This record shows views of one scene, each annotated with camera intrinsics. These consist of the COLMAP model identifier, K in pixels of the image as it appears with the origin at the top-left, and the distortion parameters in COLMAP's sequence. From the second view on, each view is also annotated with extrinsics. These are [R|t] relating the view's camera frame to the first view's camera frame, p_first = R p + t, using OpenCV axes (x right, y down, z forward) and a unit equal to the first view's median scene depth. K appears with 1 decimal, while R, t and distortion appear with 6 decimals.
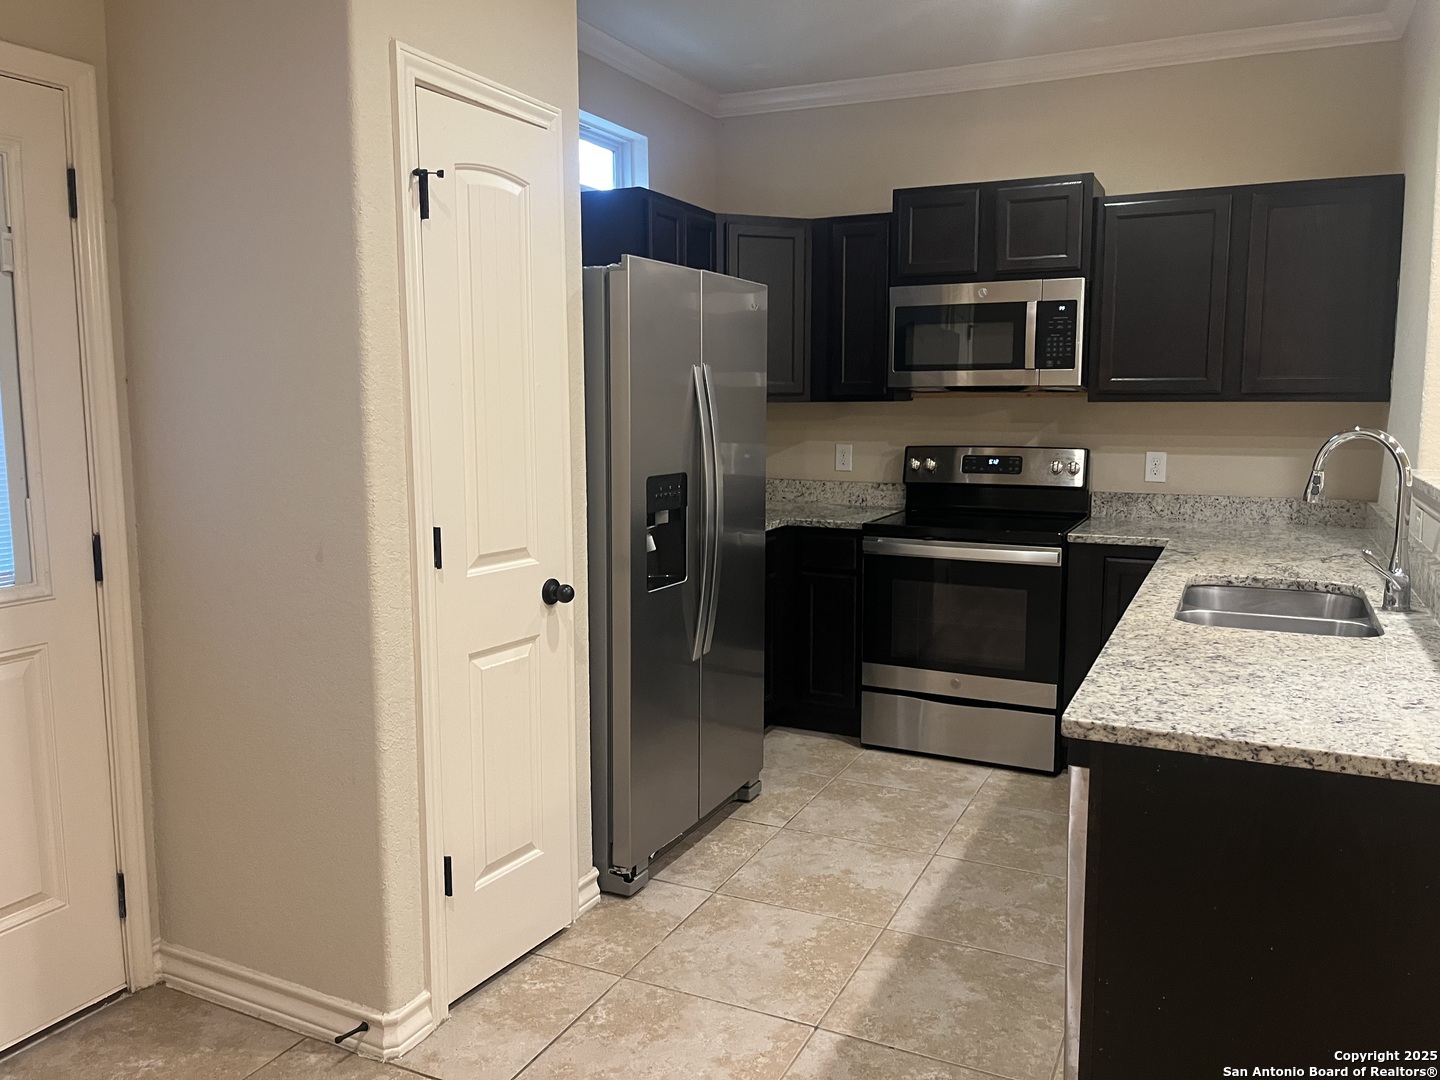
lens RADIAL K [[1083.0, 0, 728.6], [0, 1083.0, 528.7], [0, 0, 1]] dist [0.064033, -0.093786]
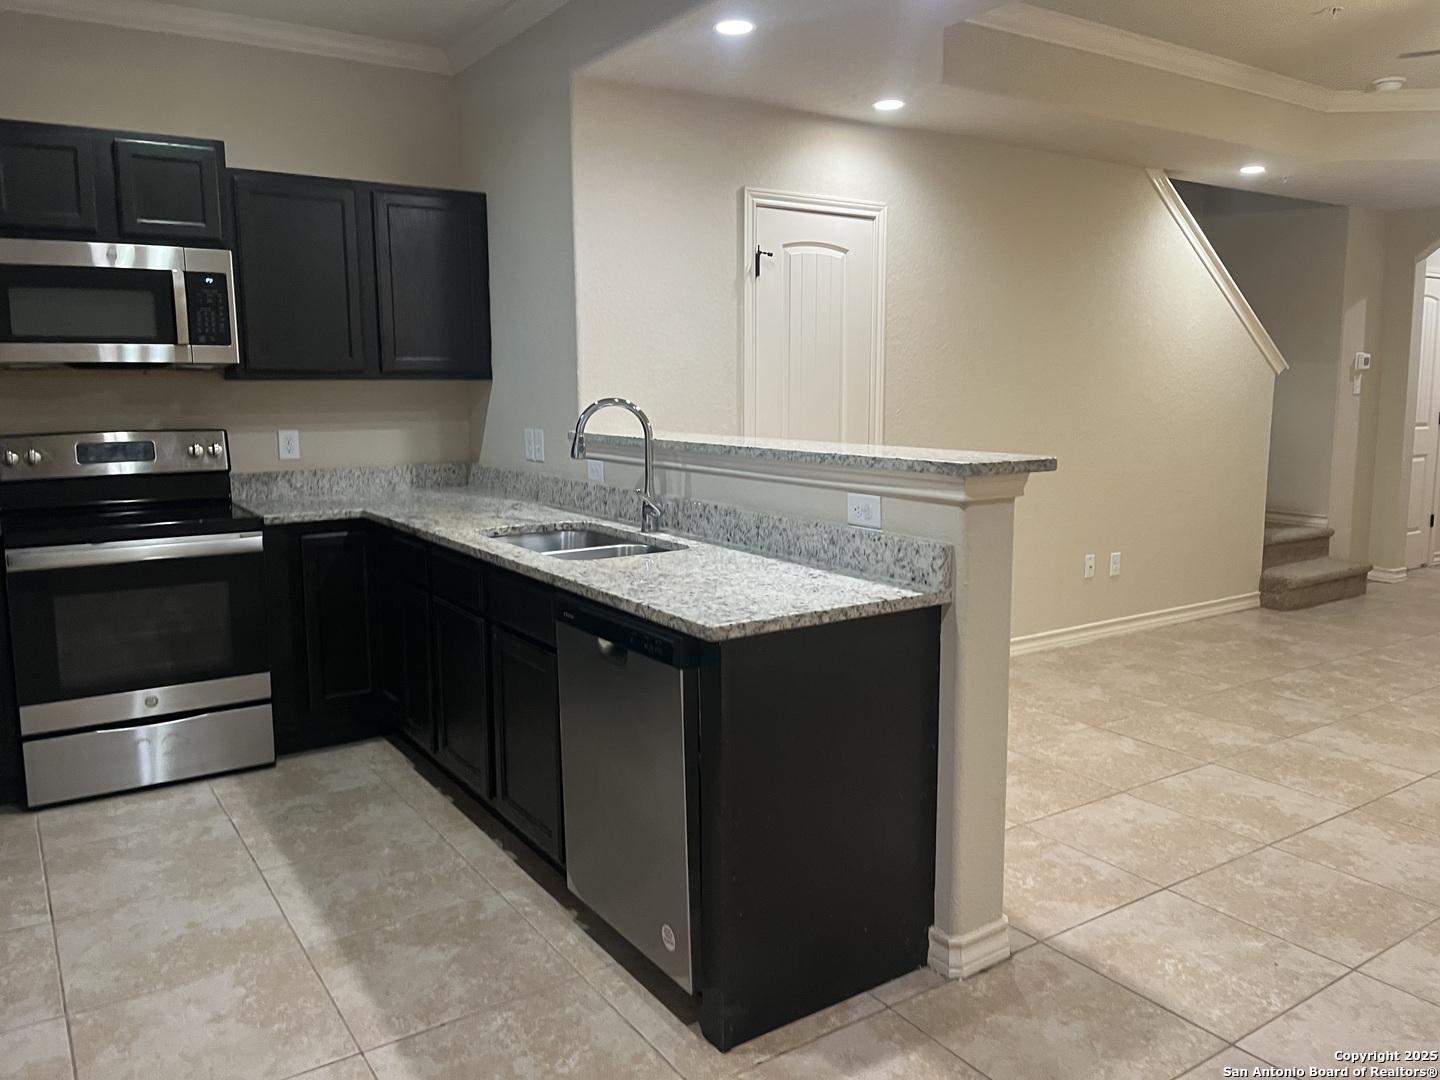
lens RADIAL K [[1086.0, 0, 732.5], [0, 1086.0, 526.5], [0, 0, 1]] dist [0.073315, -0.103409]
pose [[0.505574, -0.118119, 0.854659, -0.414445], [0.107619, 0.991481, 0.073367, -0.017036], [-0.856045, 0.054885, 0.513979, 0.185546]]
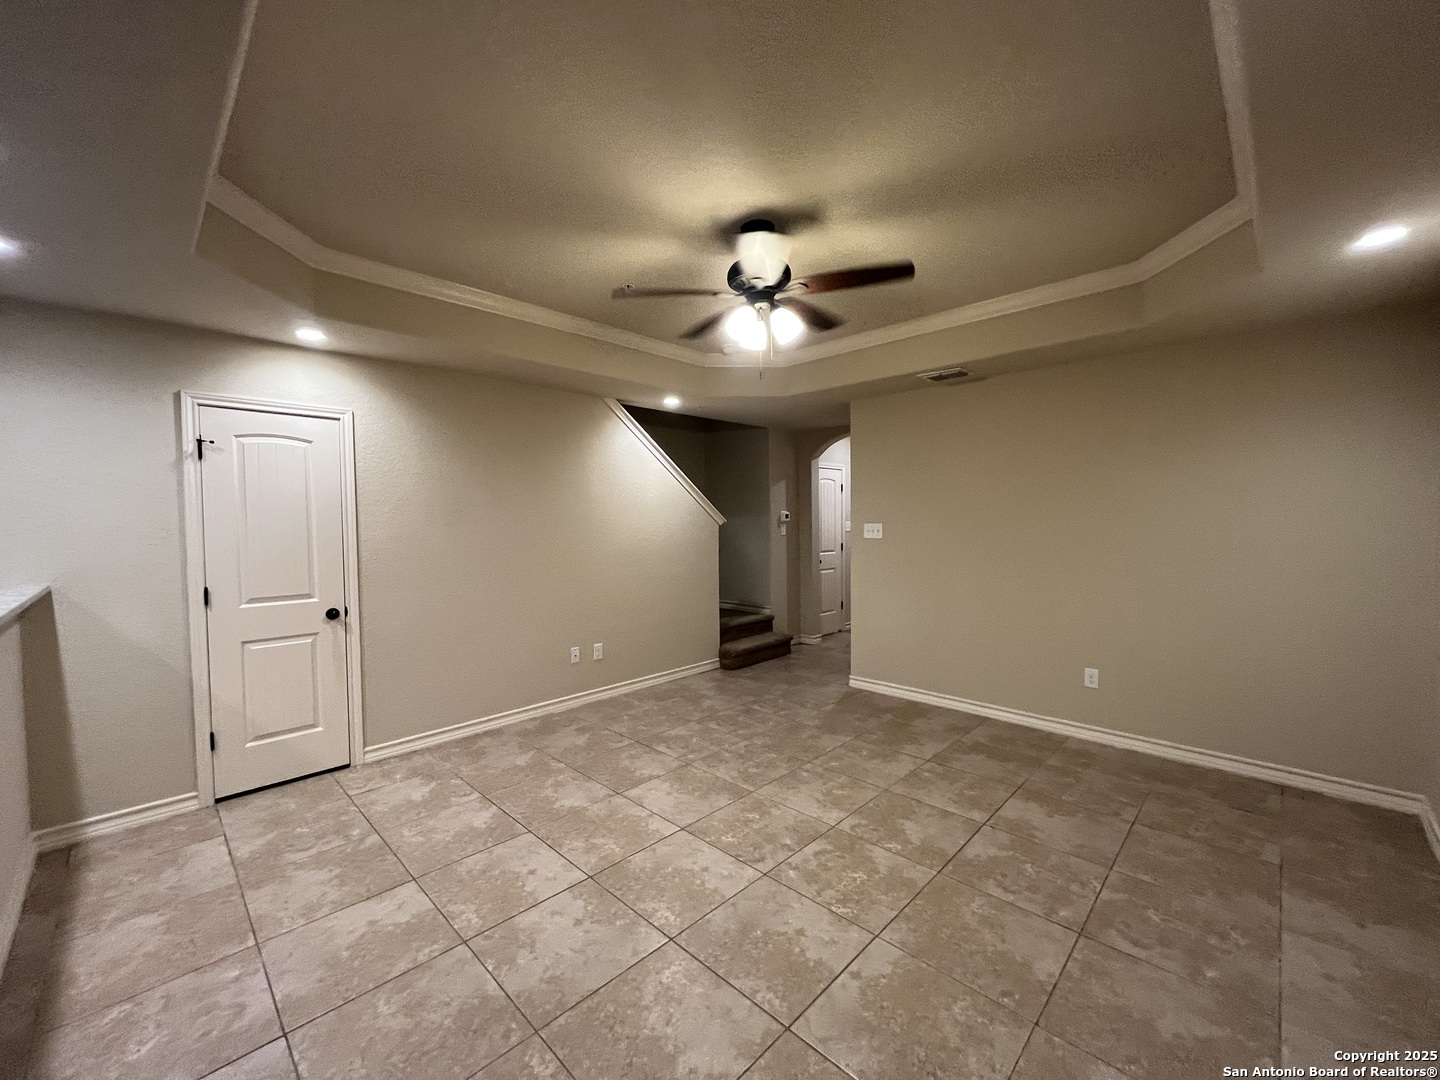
lens RADIAL K [[576.8, 0, 719.4], [0, 576.8, 542.5], [0, 0, 1]] dist [-0.003817, -0.000186]
pose [[0.323800, -0.041981, 0.945194, 0.241131], [0.126576, 0.991957, 0.000696, 0.014316], [-0.937621, 0.119413, 0.326509, -0.239389]]
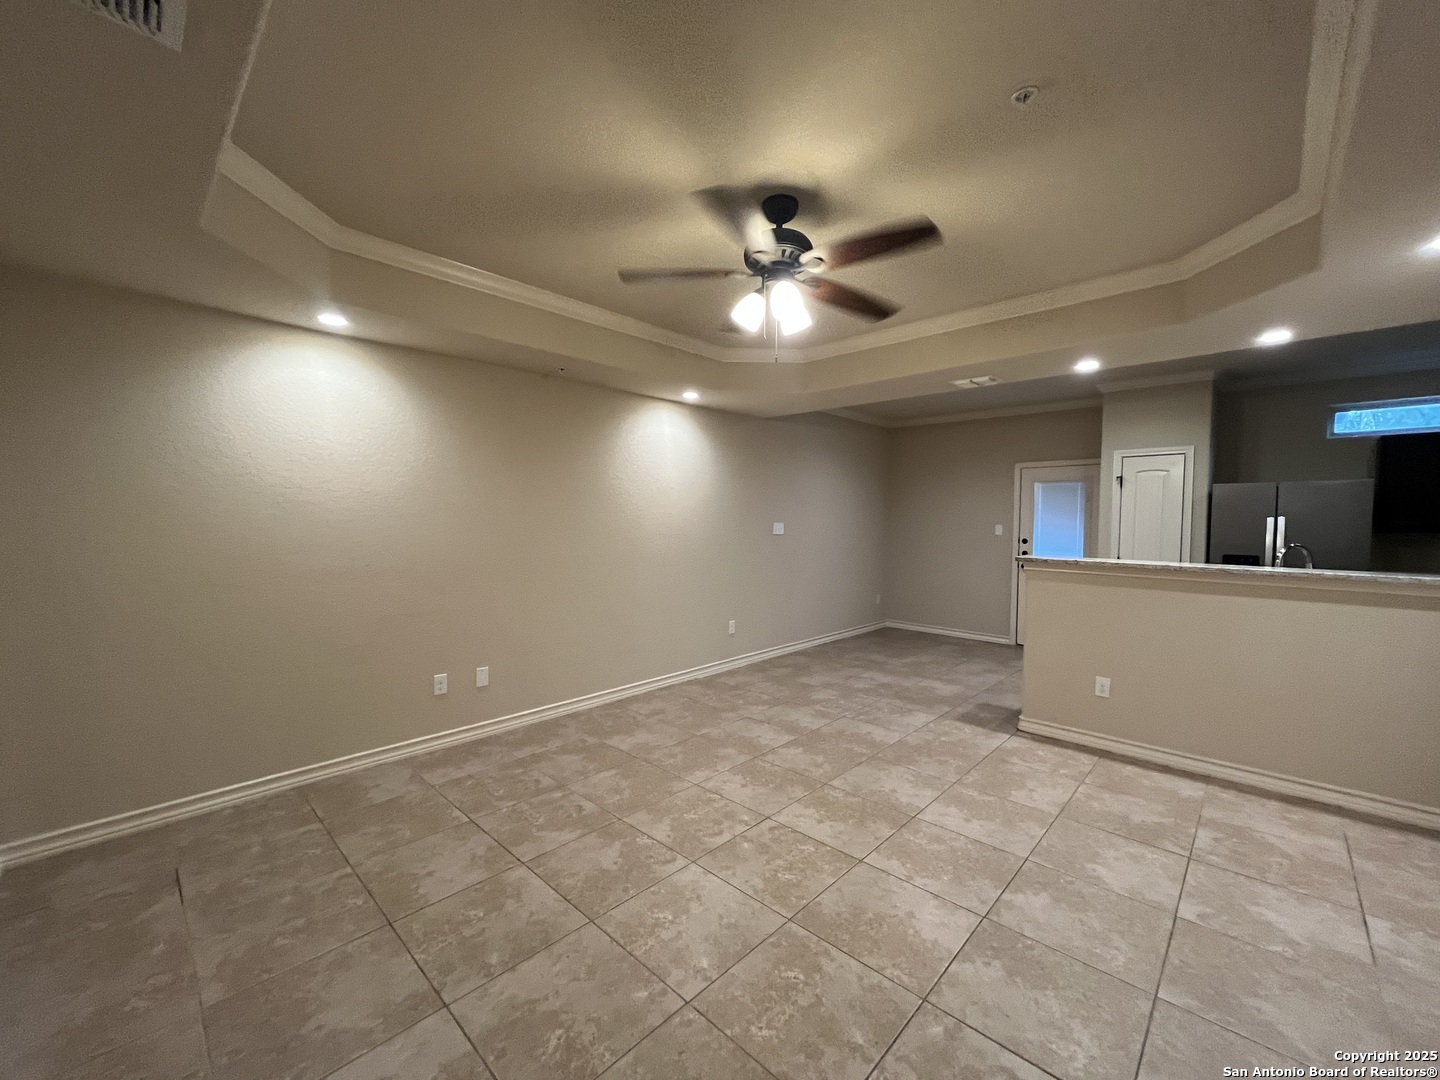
lens RADIAL K [[576.8, 0, 719.4], [0, 576.8, 542.5], [0, 0, 1]] dist [-0.003817, -0.000186]
pose [[-0.312438, 0.037620, -0.949193, 1.882632], [-0.124534, 0.988970, 0.080188, -0.033701], [0.941740, 0.143261, -0.304307, 0.159845]]
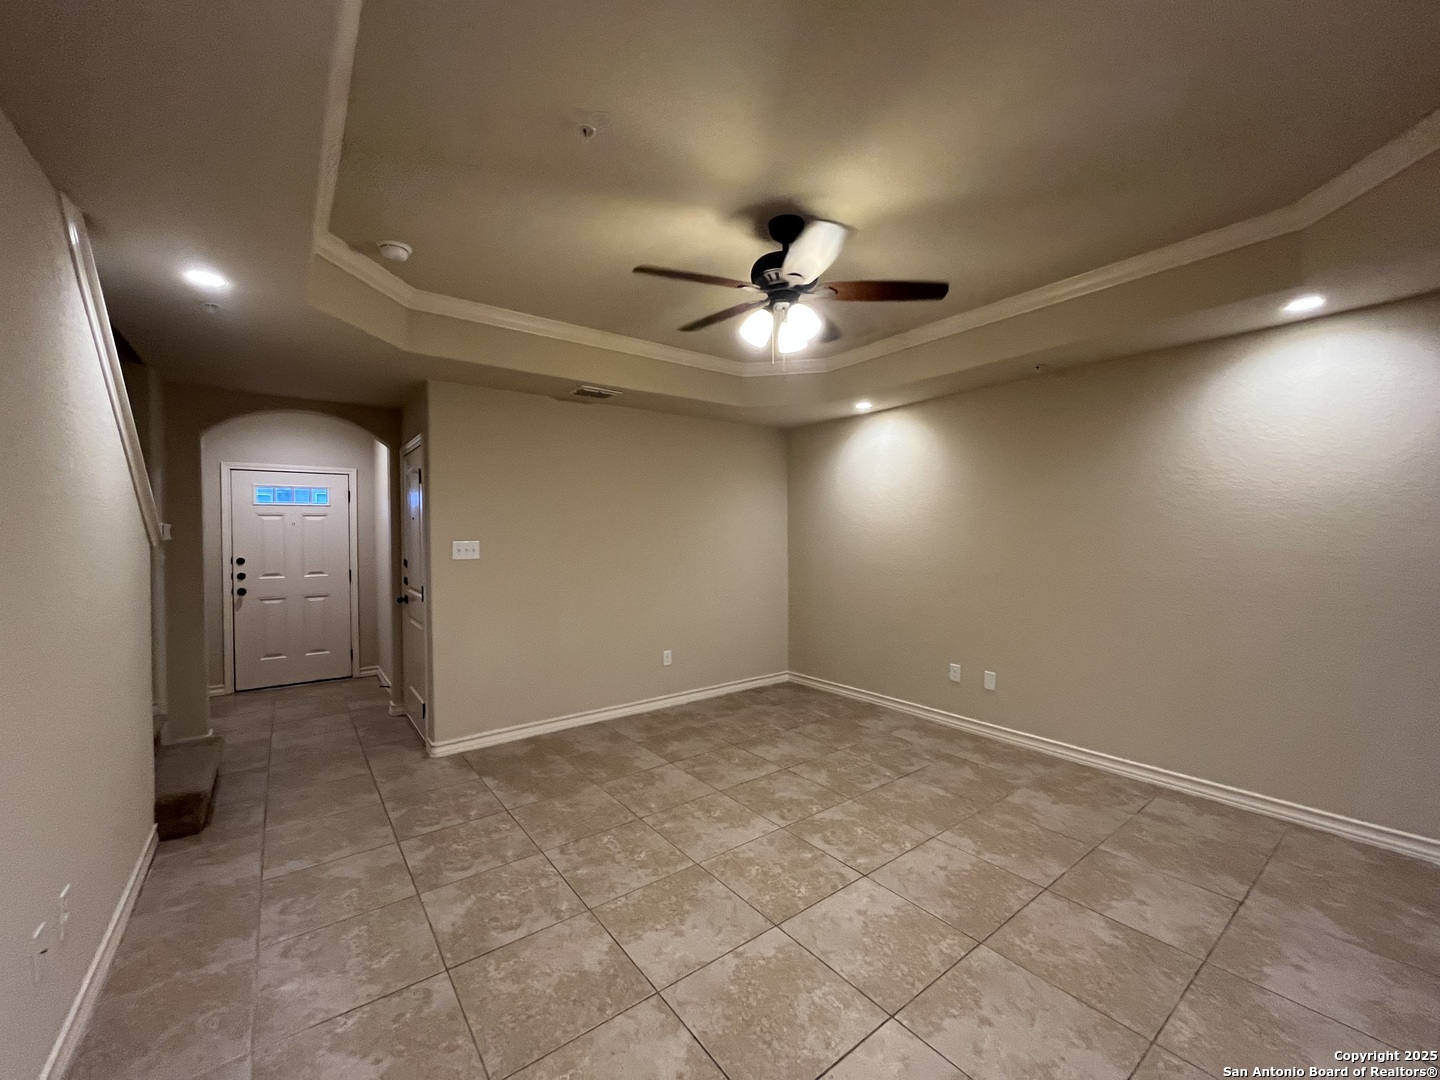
lens RADIAL K [[576.8, 0, 719.4], [0, 576.8, 542.5], [0, 0, 1]] dist [-0.003817, -0.000186]
pose [[-0.888059, -0.000727, 0.459729, 0.796728], [0.064803, 0.989816, 0.126744, -0.105955], [-0.455139, 0.142348, -0.878968, 0.751001]]
